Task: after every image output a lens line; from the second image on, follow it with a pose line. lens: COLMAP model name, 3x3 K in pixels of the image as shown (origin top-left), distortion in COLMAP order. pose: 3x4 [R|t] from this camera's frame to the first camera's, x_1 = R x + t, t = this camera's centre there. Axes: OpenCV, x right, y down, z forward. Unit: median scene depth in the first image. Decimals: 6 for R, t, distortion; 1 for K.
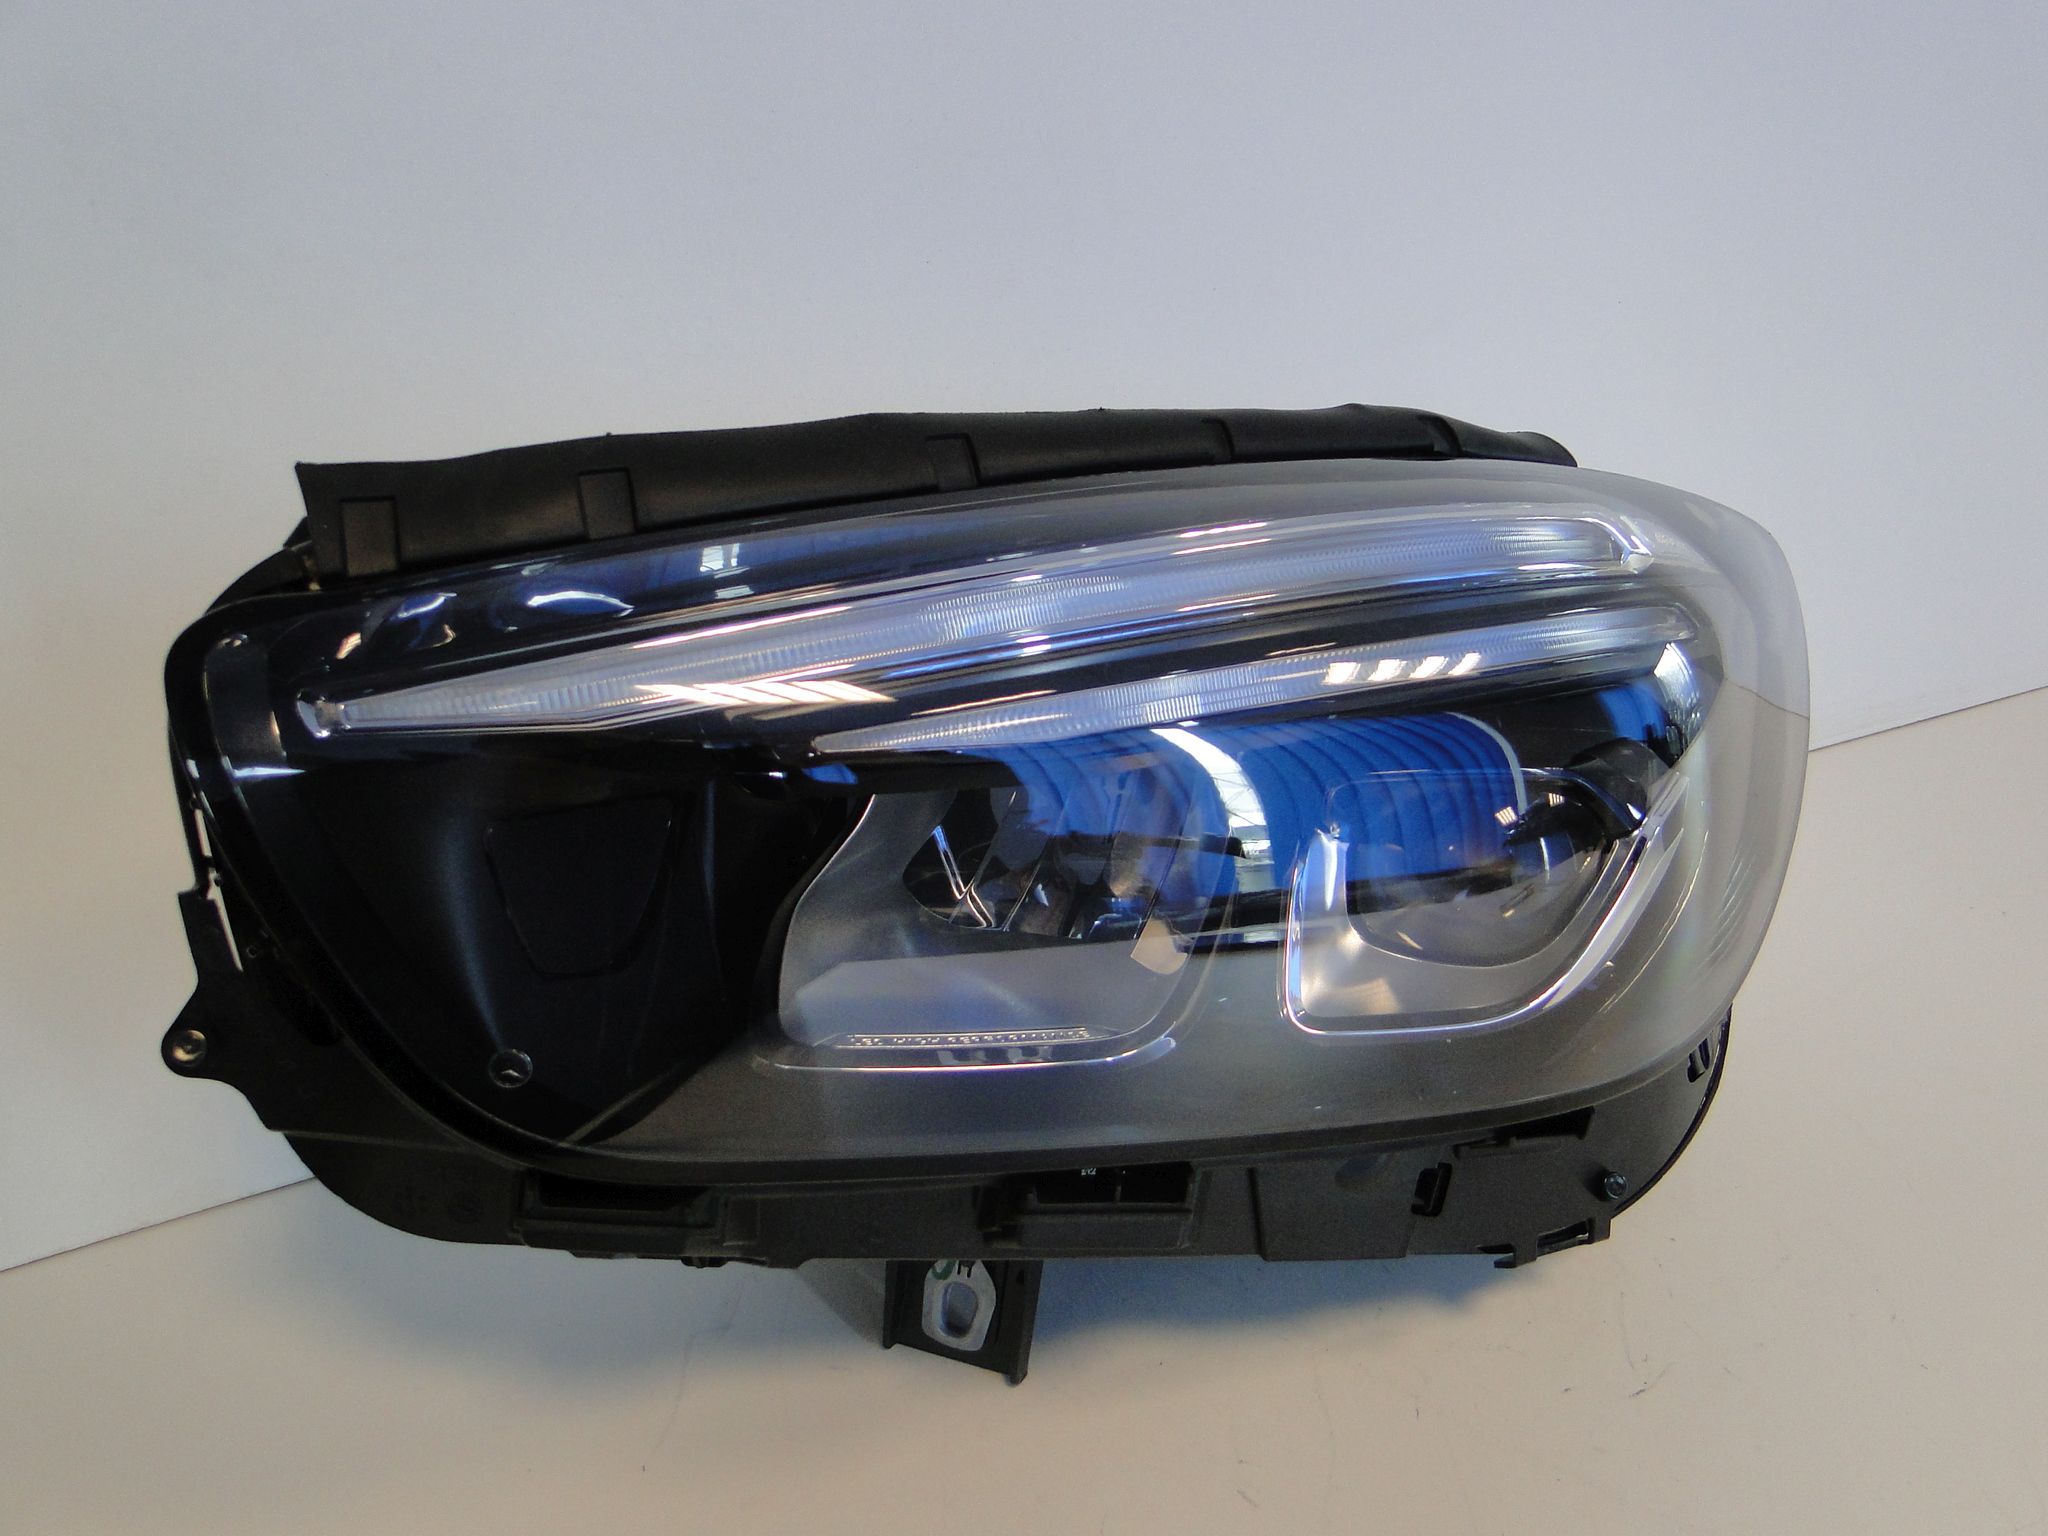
lens RADIAL K [[1704.1, 0, 1024.0], [0, 1704.1, 768.0], [0, 0, 1]] dist [0.009896, 0.002523]
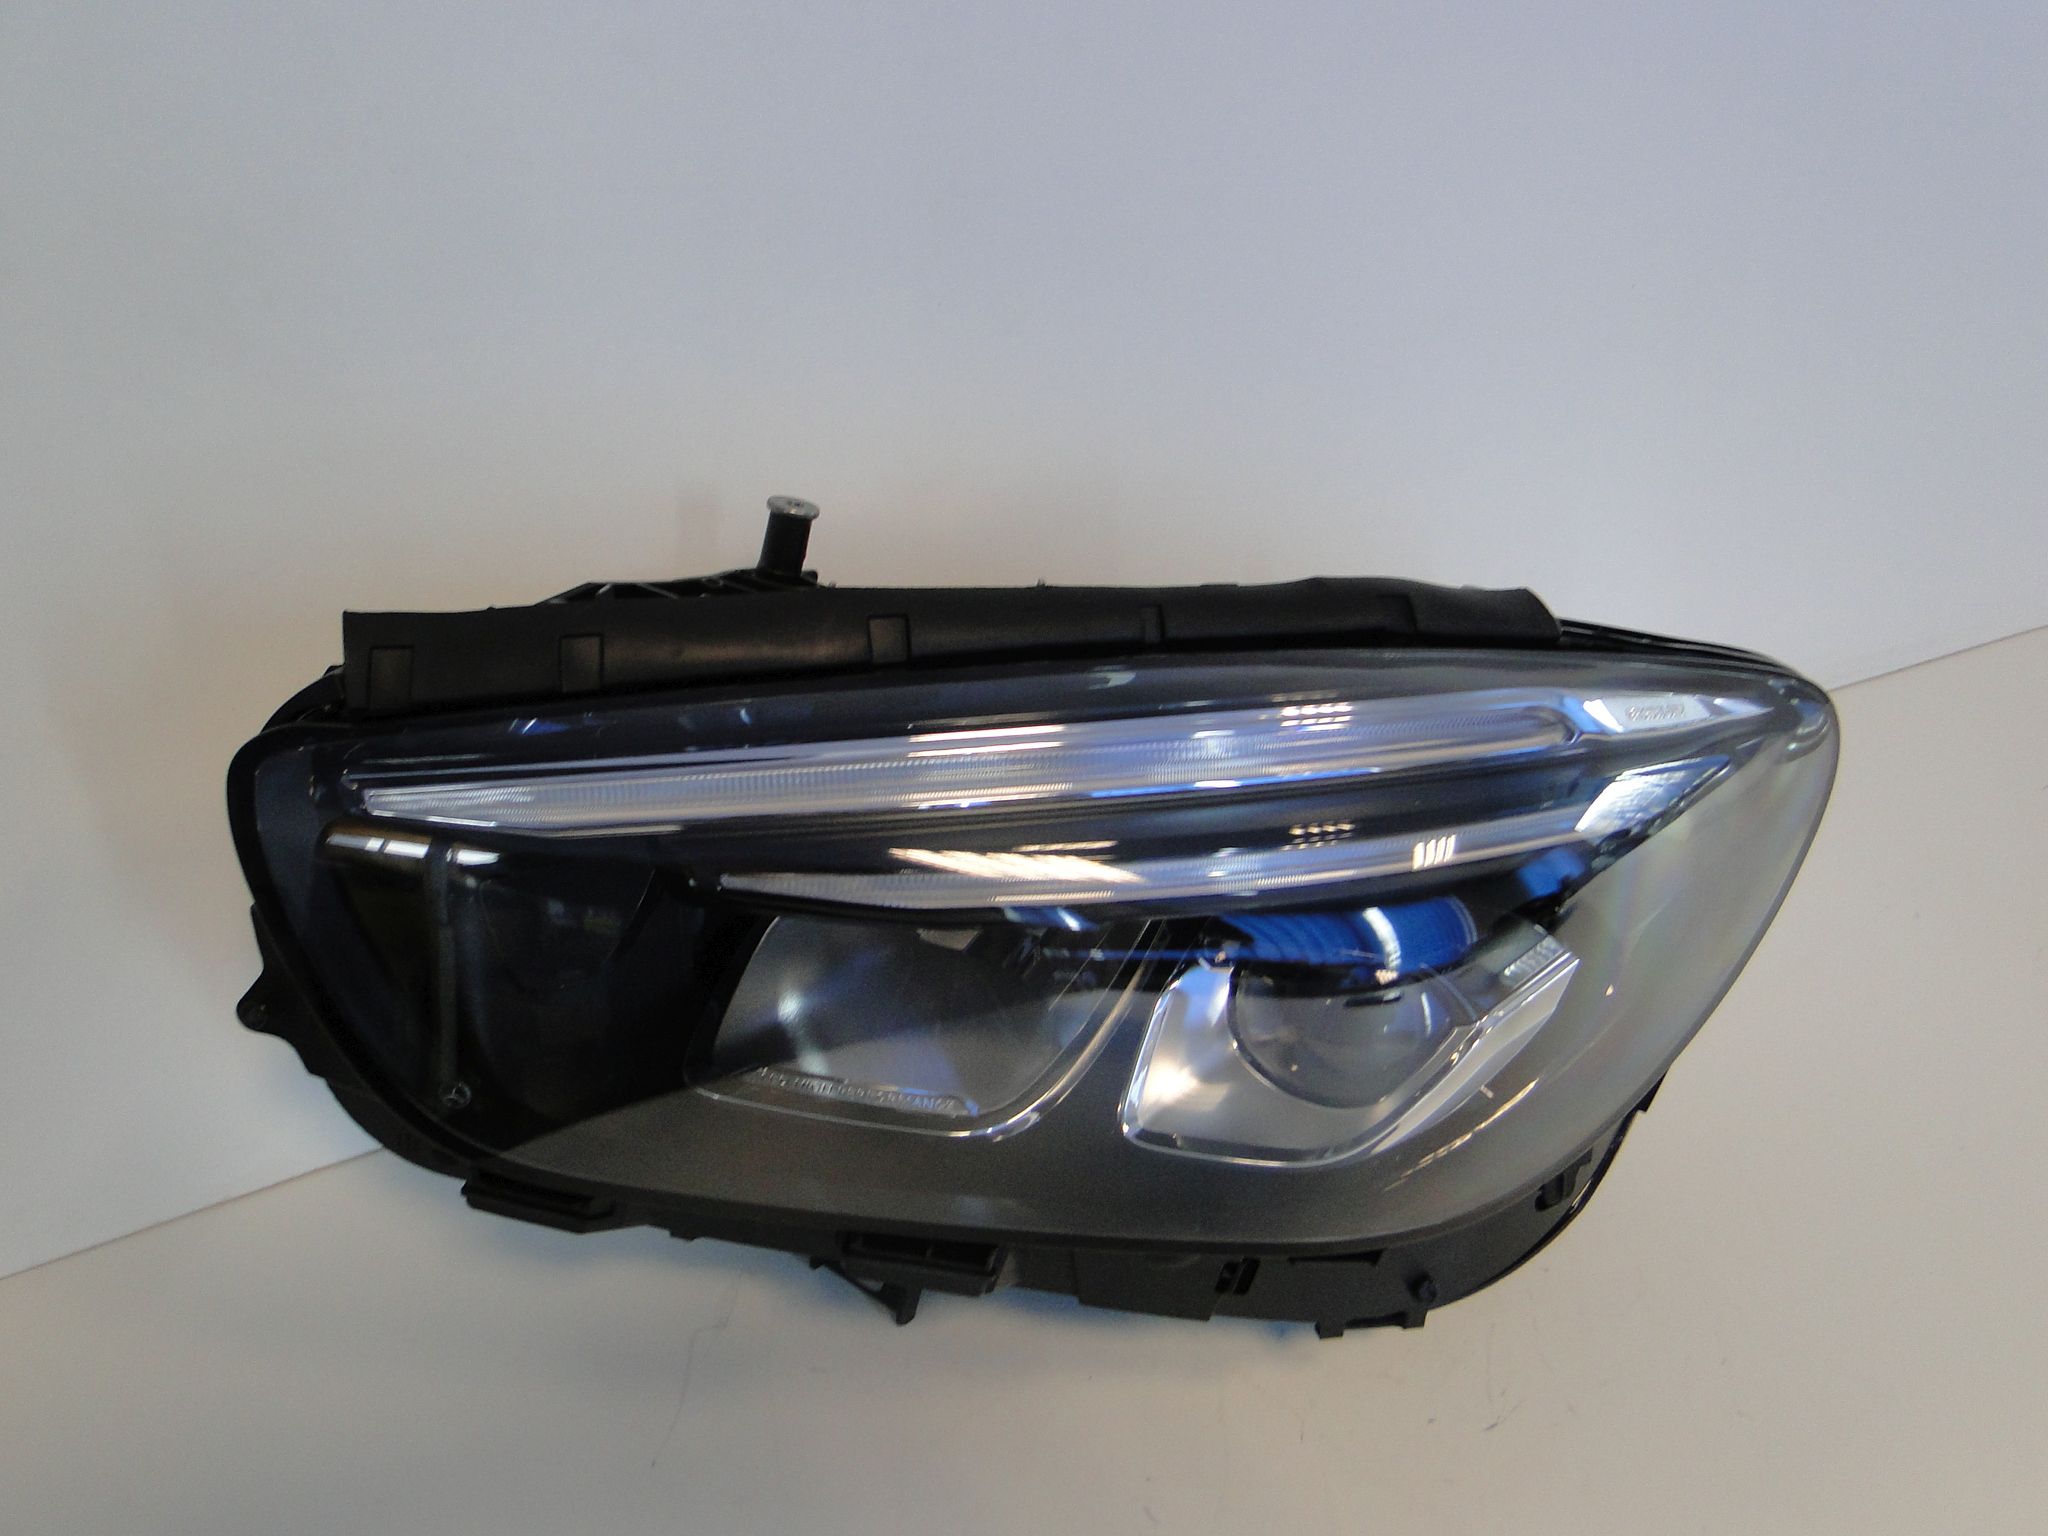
lens RADIAL K [[1704.1, 0, 1024.0], [0, 1704.1, 768.0], [0, 0, 1]] dist [0.009896, 0.002523]
pose [[0.965132, 0.184362, -0.185826, 0.298307], [-0.145675, 0.968099, 0.203872, -0.368702], [0.217485, -0.169693, 0.961200, -0.125163]]
